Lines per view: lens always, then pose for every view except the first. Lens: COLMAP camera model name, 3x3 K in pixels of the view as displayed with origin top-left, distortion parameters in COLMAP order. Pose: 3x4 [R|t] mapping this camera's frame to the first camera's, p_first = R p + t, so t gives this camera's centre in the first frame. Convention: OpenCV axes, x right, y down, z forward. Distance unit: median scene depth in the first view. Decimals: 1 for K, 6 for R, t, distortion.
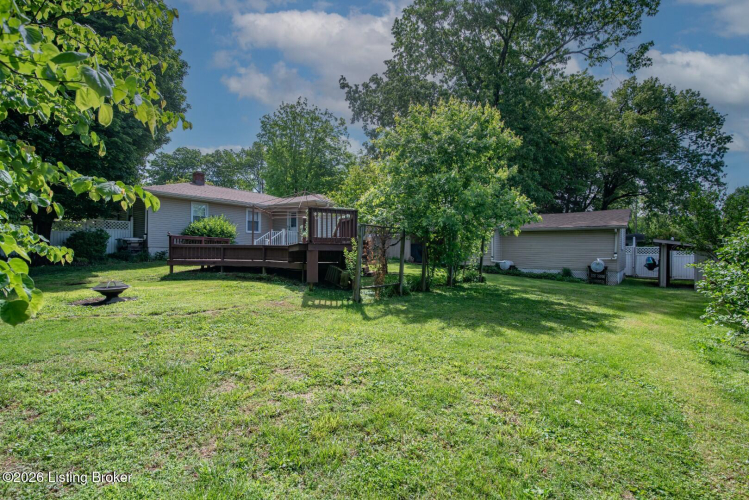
lens RADIAL K [[338.4, 0, 376.0], [0, 338.4, 252.6], [0, 0, 1]] dist [-0.020475, -0.000762]
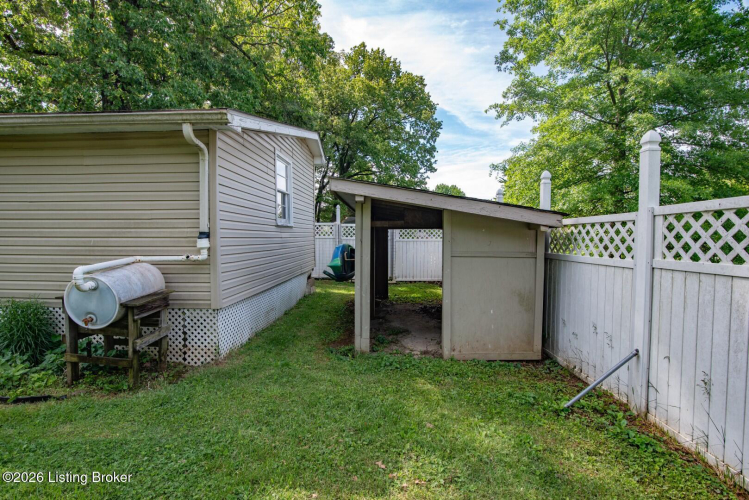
lens RADIAL K [[338.4, 0, 370.6], [0, 338.4, 248.3], [0, 0, 1]] dist [-0.020475, -0.000762]
pose [[0.801056, -0.026745, 0.597991, 0.246855], [0.005784, 0.999301, 0.036944, 0.000482], [-0.598561, -0.026136, 0.800651, 0.263392]]
